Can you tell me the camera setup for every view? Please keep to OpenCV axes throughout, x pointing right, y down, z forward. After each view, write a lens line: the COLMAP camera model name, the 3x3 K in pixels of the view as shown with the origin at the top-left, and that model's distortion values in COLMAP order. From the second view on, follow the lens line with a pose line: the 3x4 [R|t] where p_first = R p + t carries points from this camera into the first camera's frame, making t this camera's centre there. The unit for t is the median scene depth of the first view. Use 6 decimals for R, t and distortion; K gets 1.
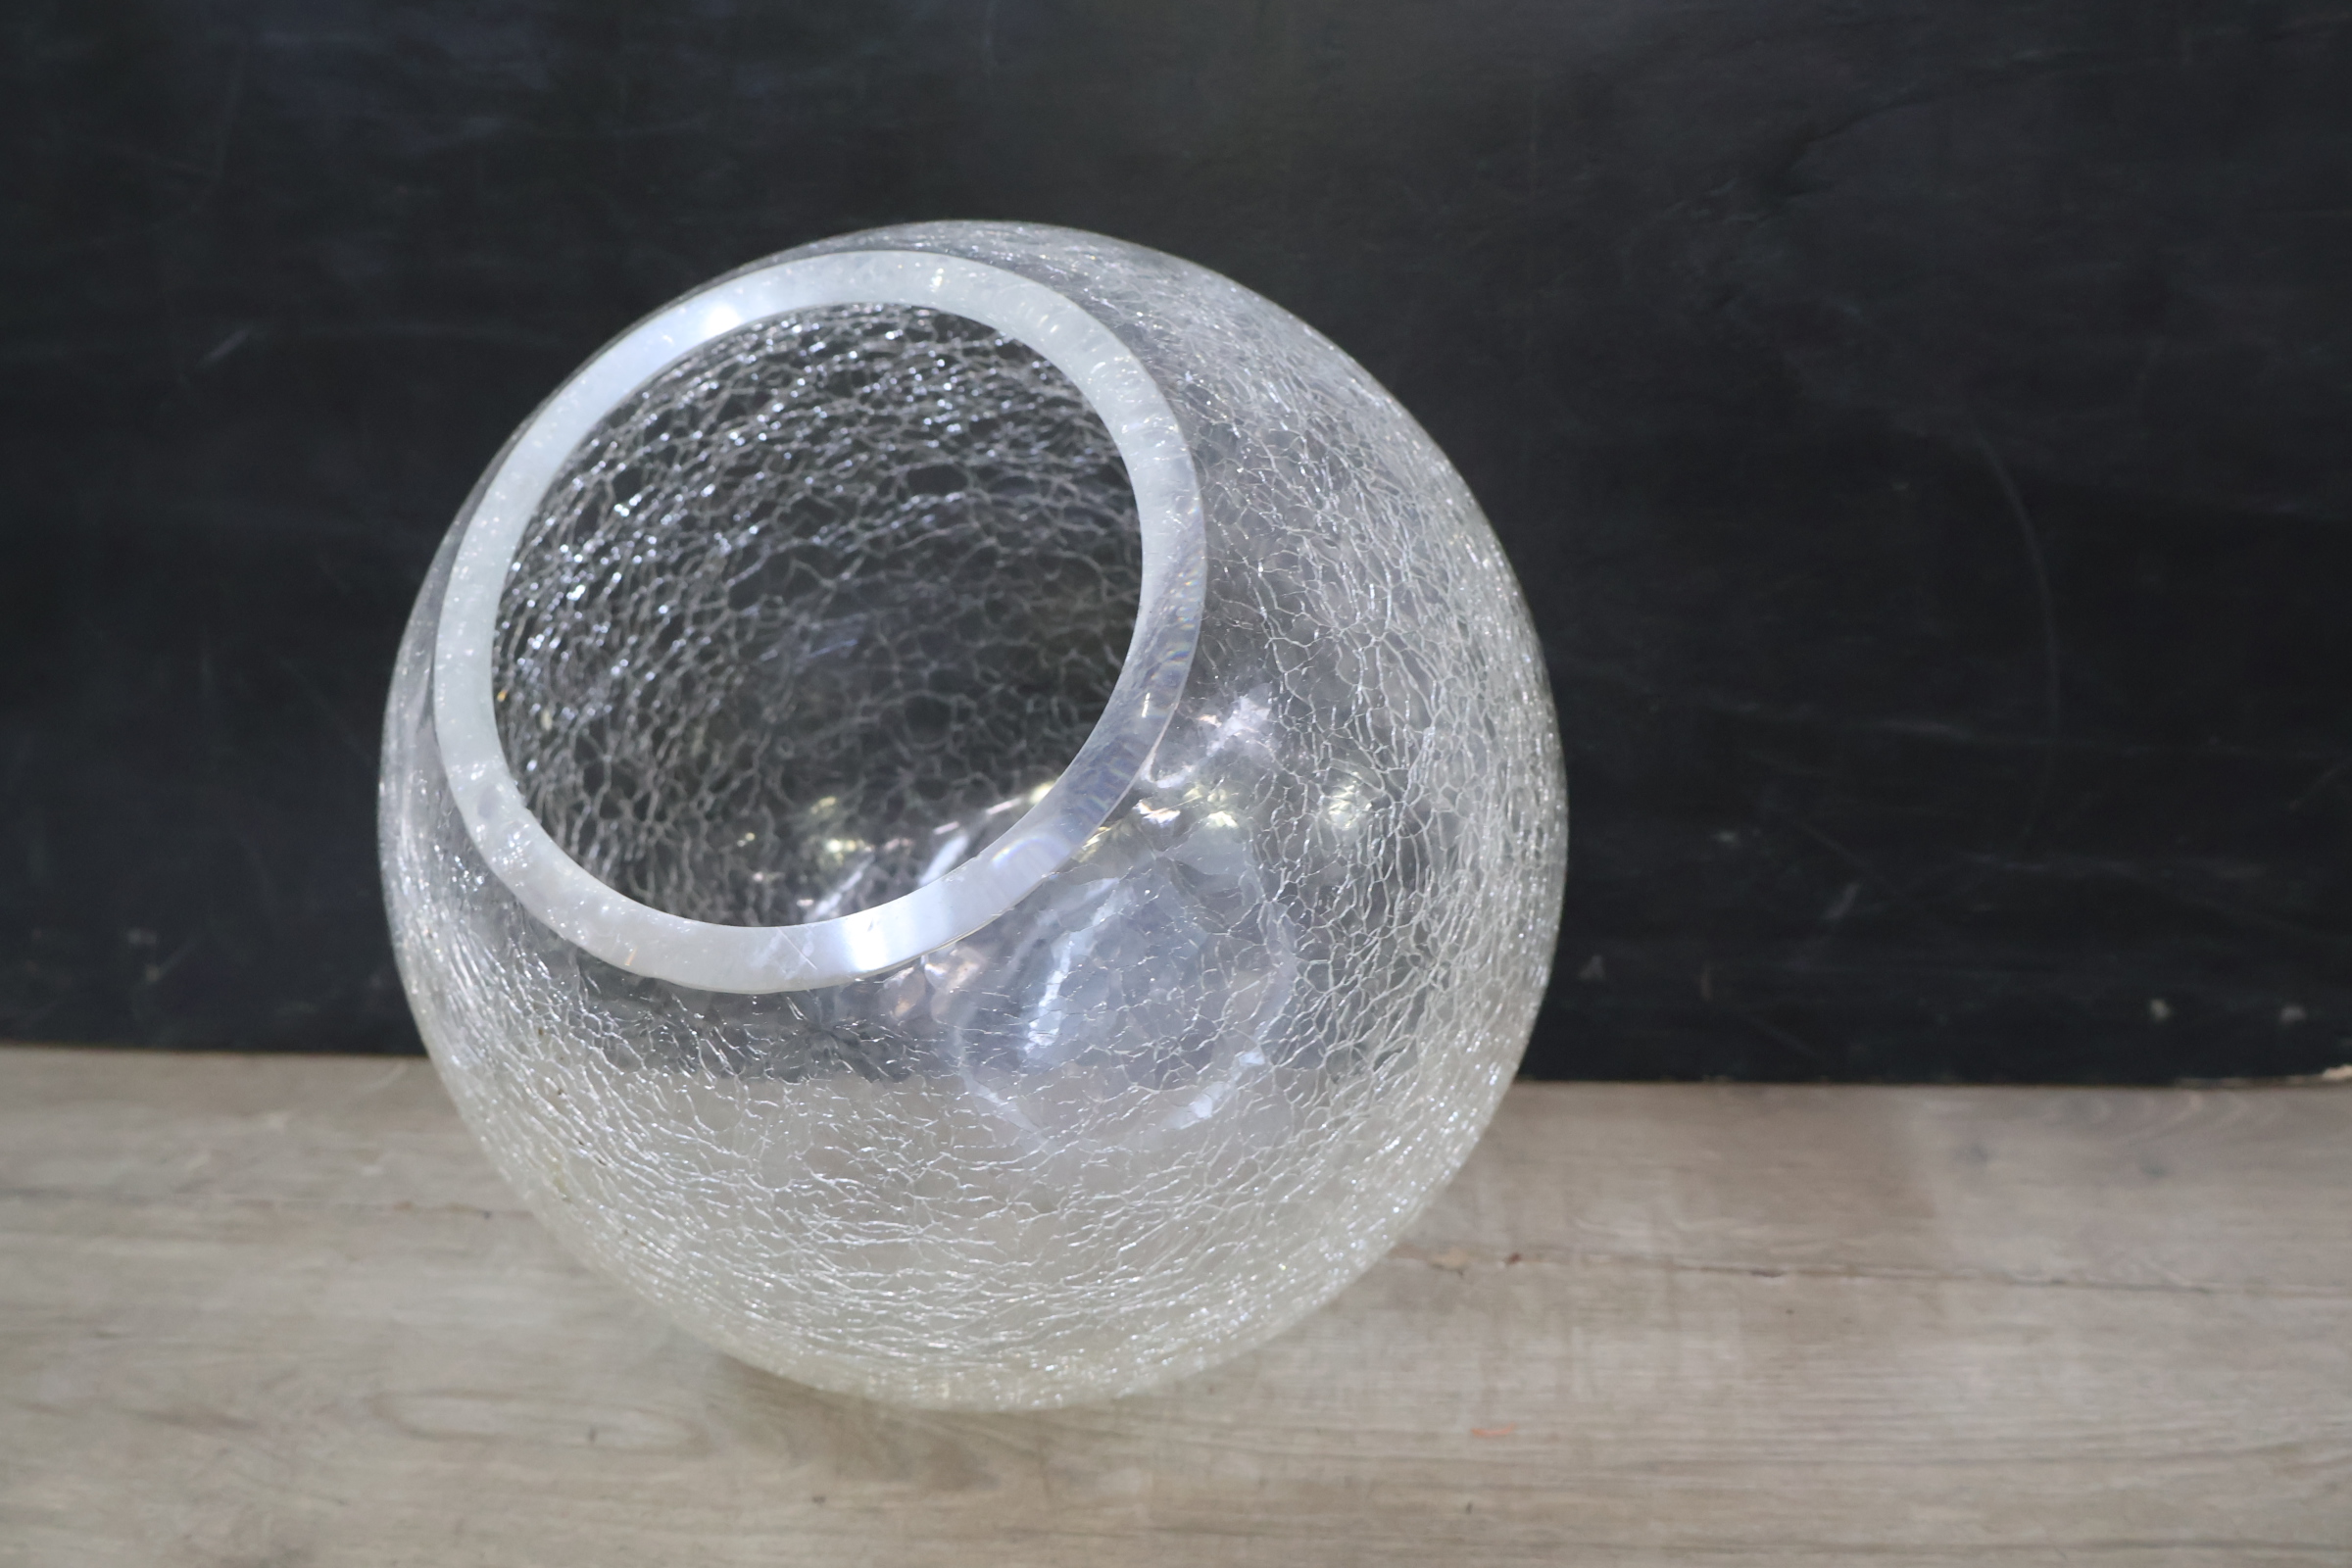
lens RADIAL K [[2079.1, 0, 1140.2], [0, 2079.1, 768.5], [0, 0, 1]] dist [0.011442, 0.001524]
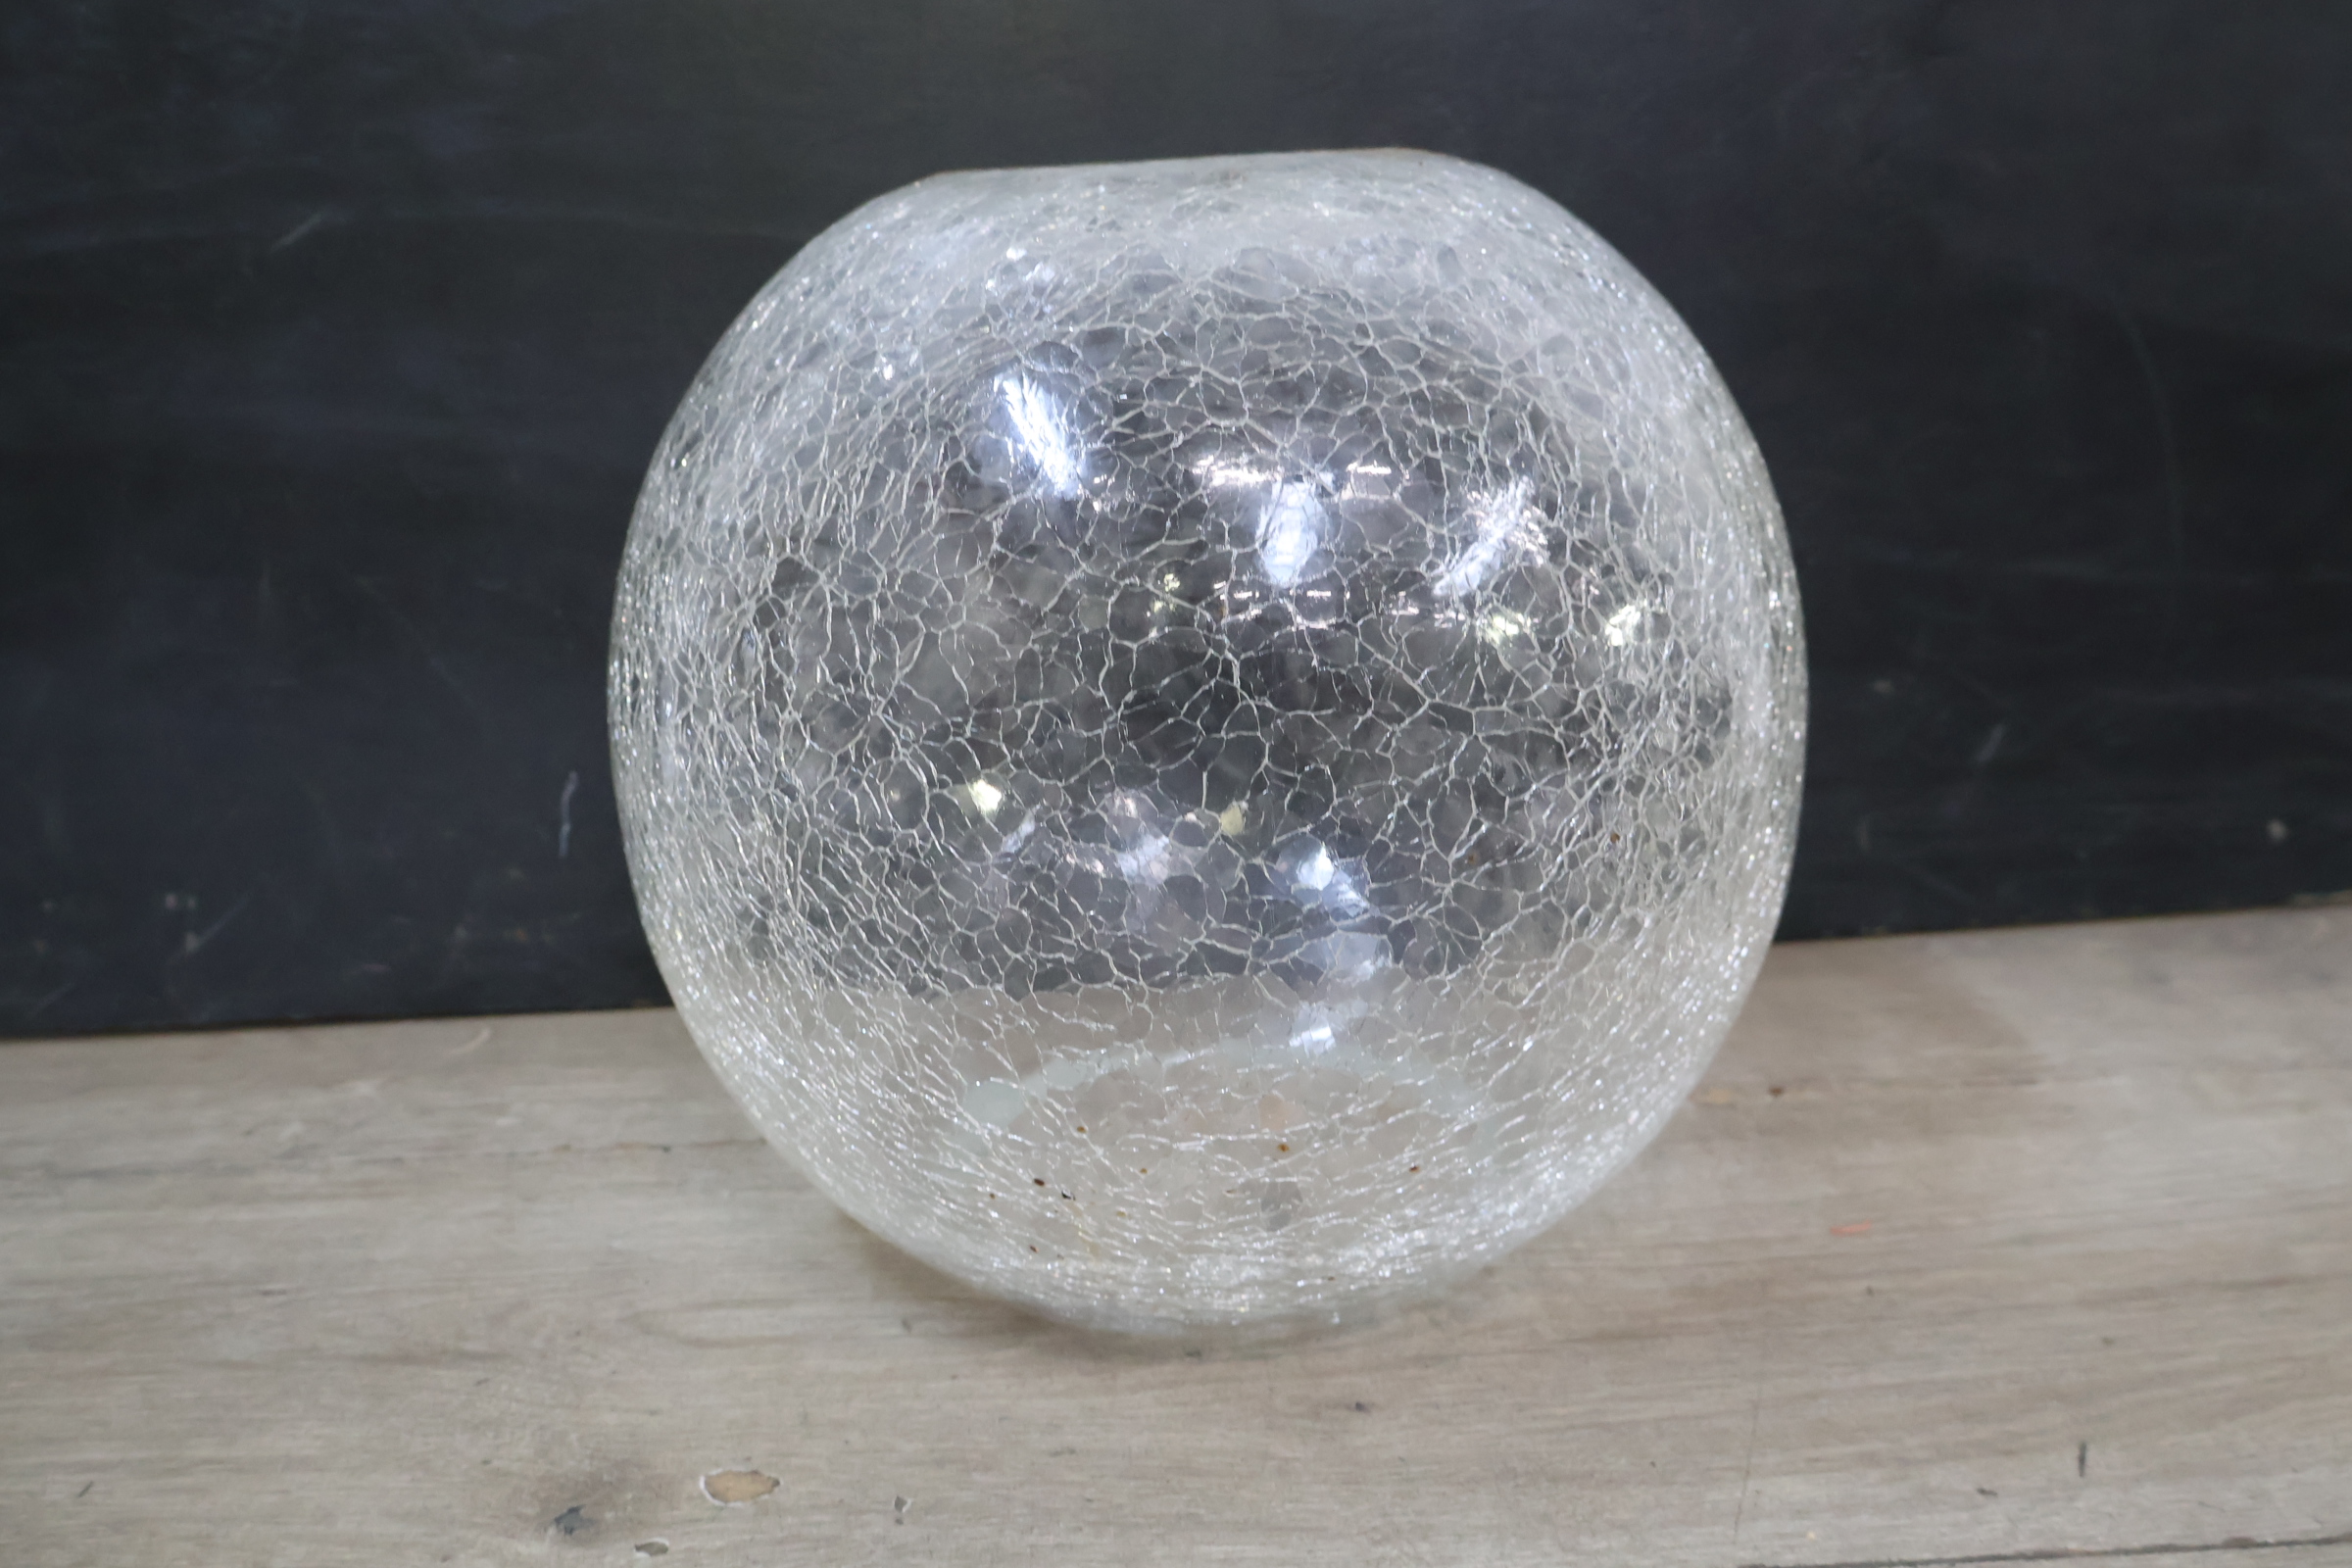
lens RADIAL K [[2079.1, 0, 1154.5], [0, 2079.1, 751.7], [0, 0, 1]] dist [0.011442, 0.001524]
pose [[0.983642, -0.039809, 0.175681, -0.298524], [0.053816, 0.995678, -0.075697, 0.142576], [-0.171908, 0.083913, 0.981533, 0.070162]]
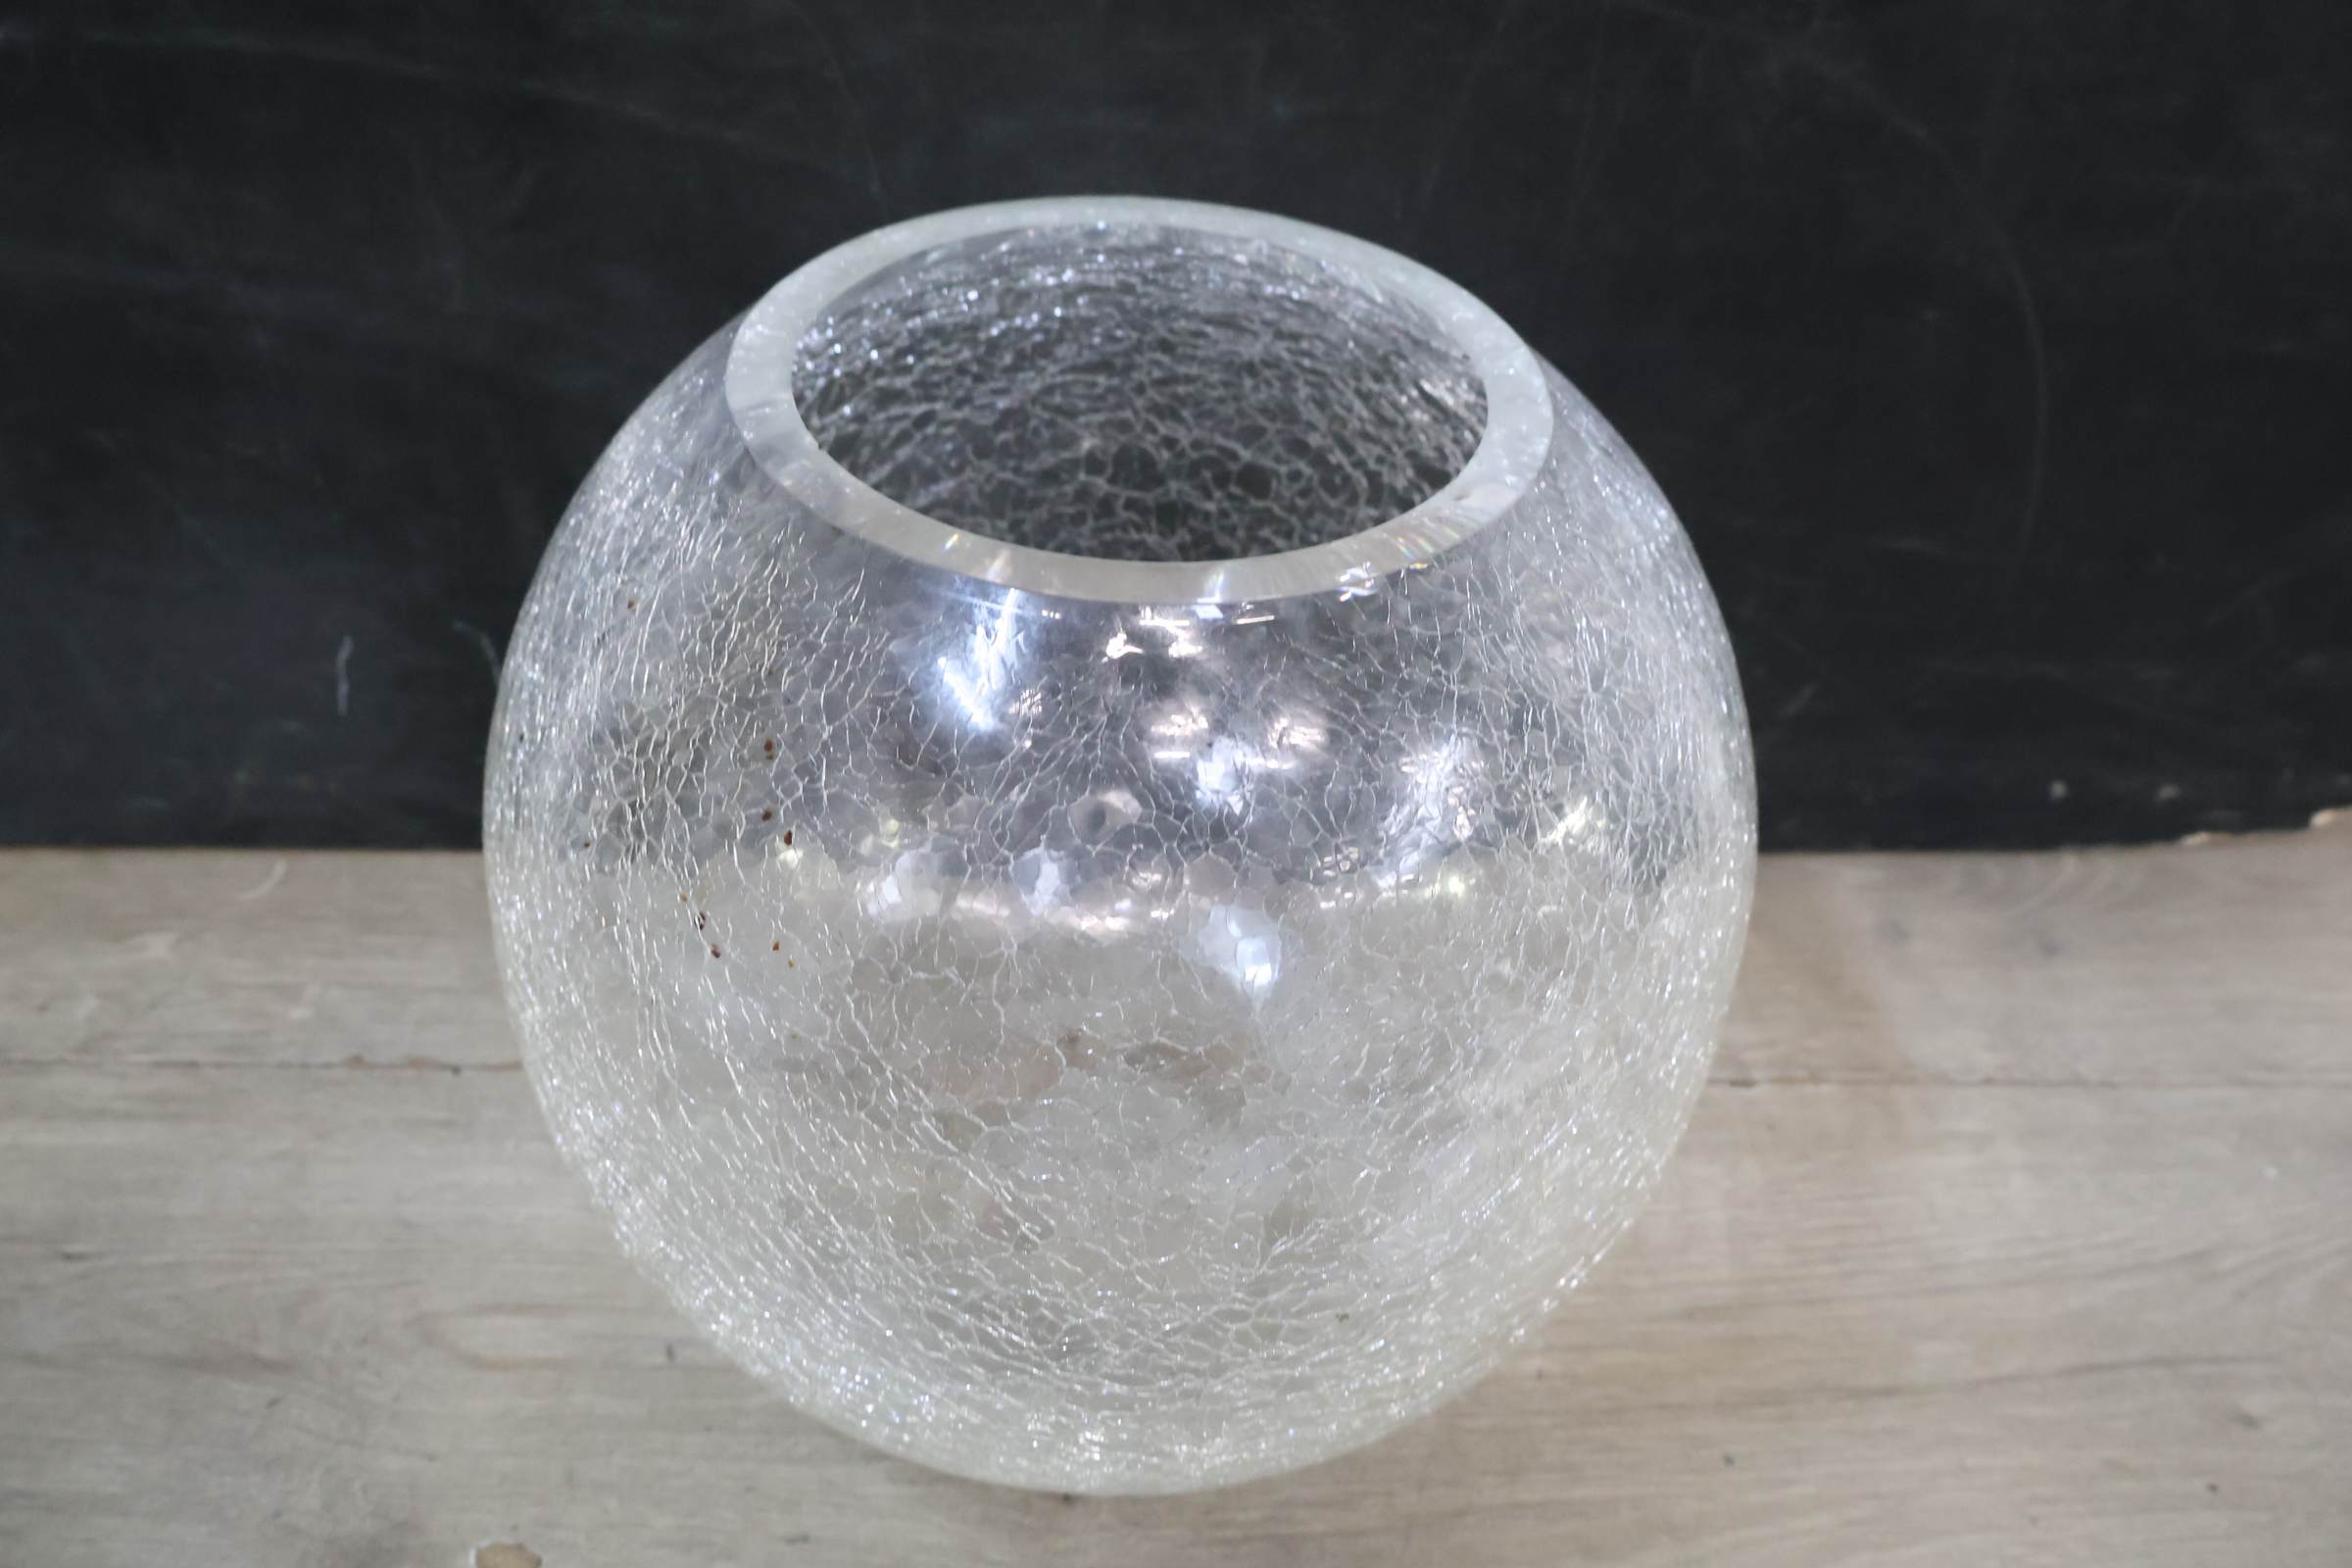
lens RADIAL K [[2079.1, 0, 1153.2], [0, 2079.1, 784.1], [0, 0, 1]] dist [0.011442, 0.001524]
pose [[0.976733, -0.041644, 0.210379, -0.230052], [-0.025935, 0.950831, 0.308621, -0.242298], [-0.212887, -0.306896, 0.927628, 0.112225]]
